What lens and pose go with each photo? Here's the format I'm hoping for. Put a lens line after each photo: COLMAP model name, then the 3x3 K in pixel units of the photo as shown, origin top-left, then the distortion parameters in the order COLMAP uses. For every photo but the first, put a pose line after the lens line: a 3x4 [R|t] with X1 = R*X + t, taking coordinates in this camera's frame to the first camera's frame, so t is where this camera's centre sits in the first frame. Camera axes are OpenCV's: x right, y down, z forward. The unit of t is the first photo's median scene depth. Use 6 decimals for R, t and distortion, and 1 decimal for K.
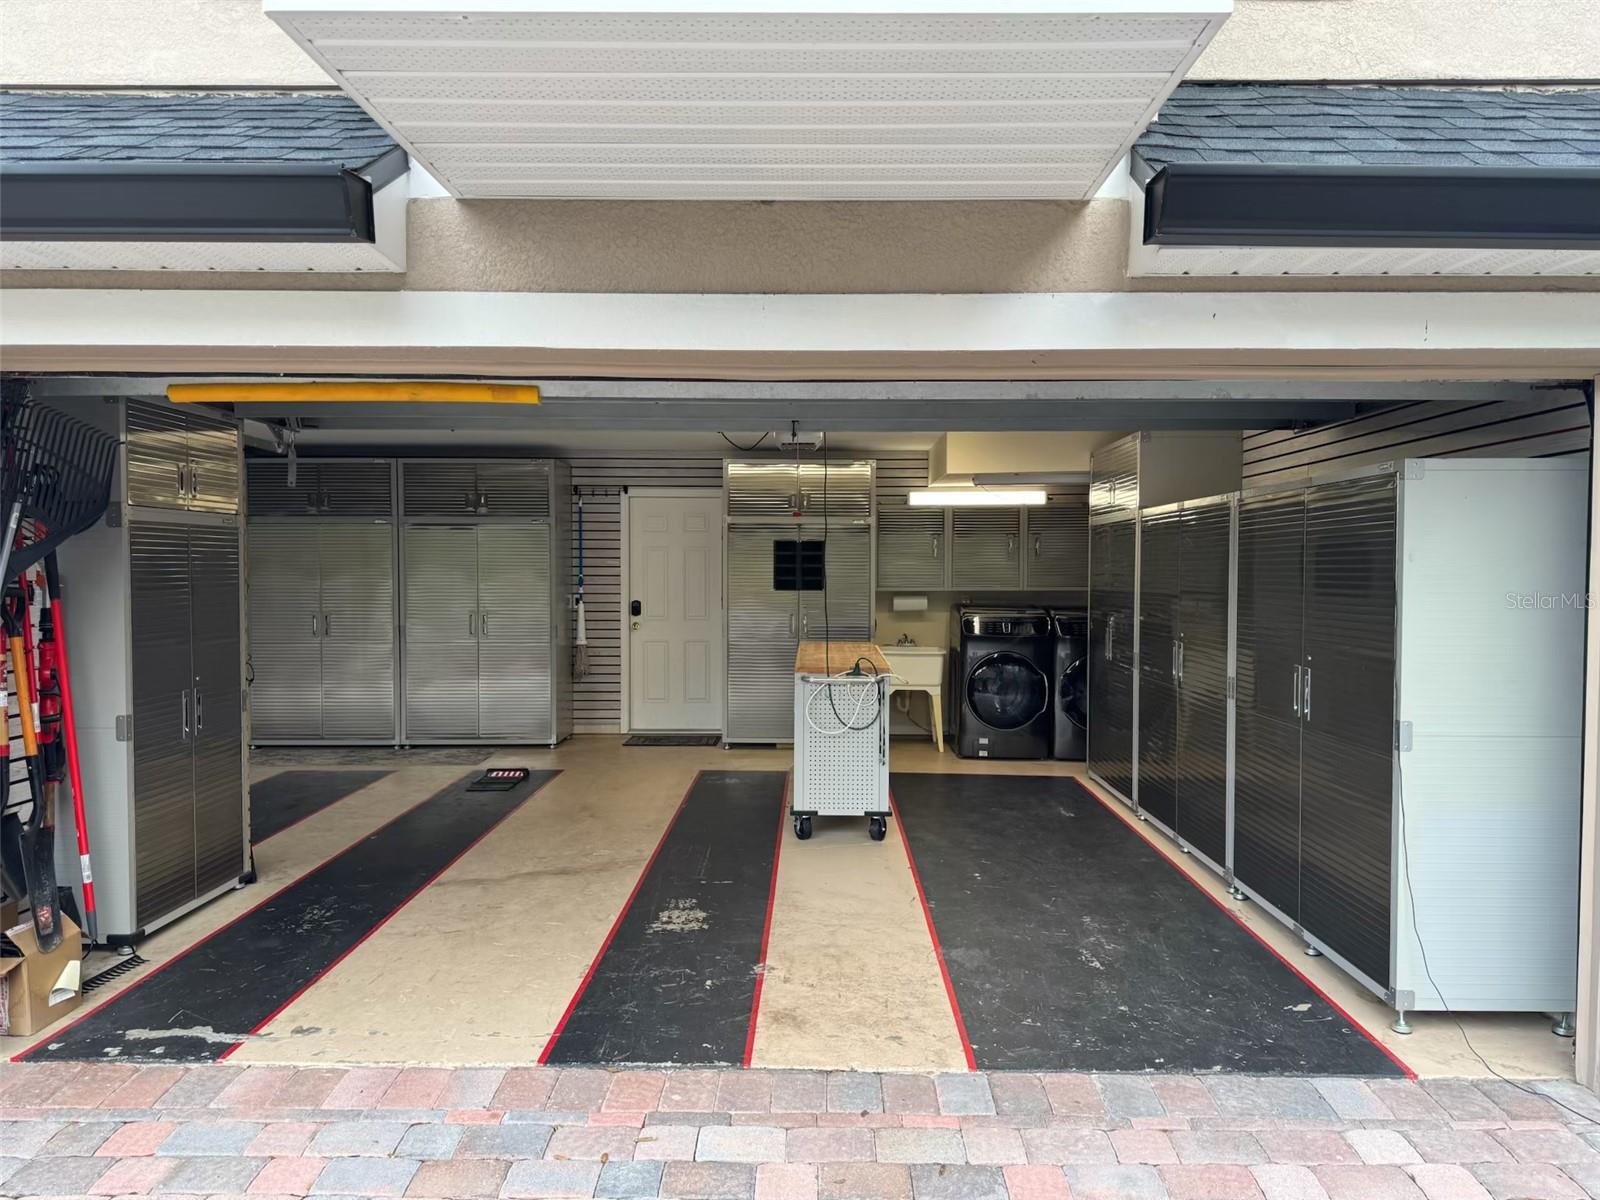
lens RADIAL K [[1118.3, 0, 810.2], [0, 1118.3, 607.4], [0, 0, 1]] dist [0.140917, -0.201108]
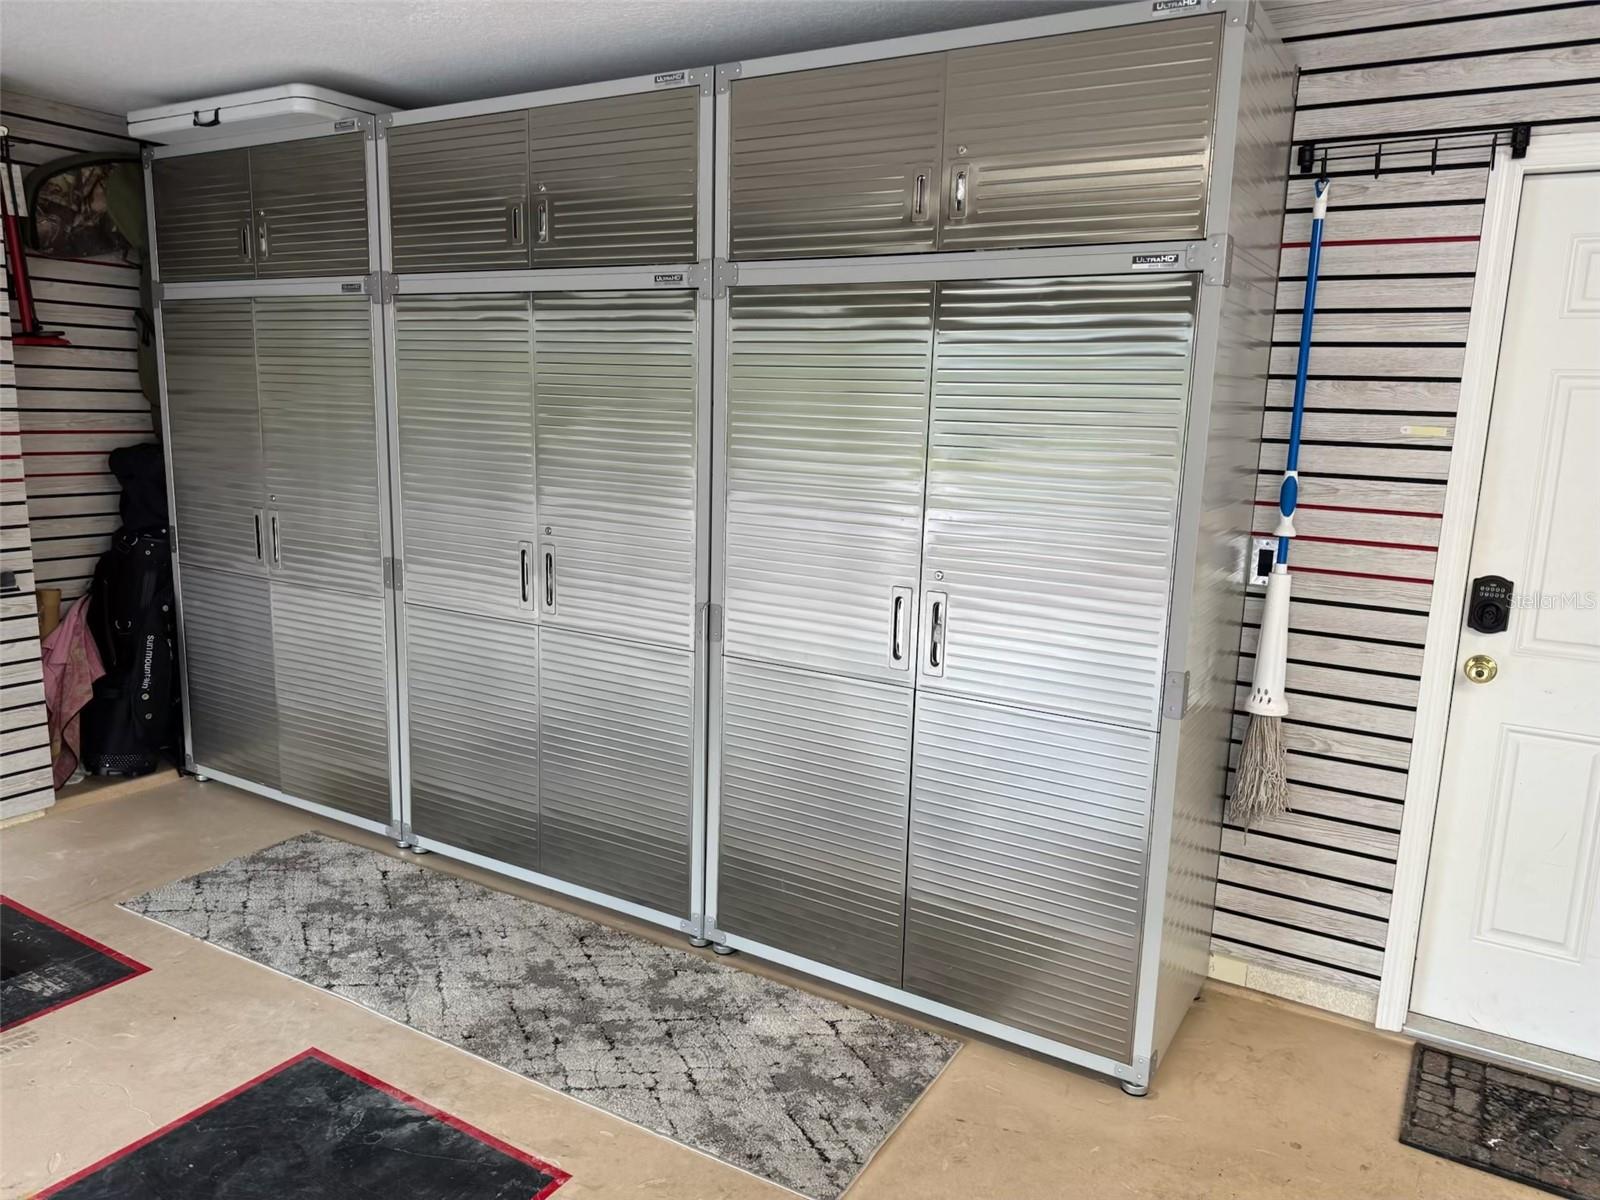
lens RADIAL K [[1131.1, 0, 800.0], [0, 1131.1, 600.0], [0, 0, 1]] dist [0.009088, -0.007181]
pose [[0.860361, 0.114587, -0.496638, -0.164951], [-0.046825, 0.988050, 0.146850, -0.033057], [0.507530, -0.103088, 0.855445, 0.690612]]
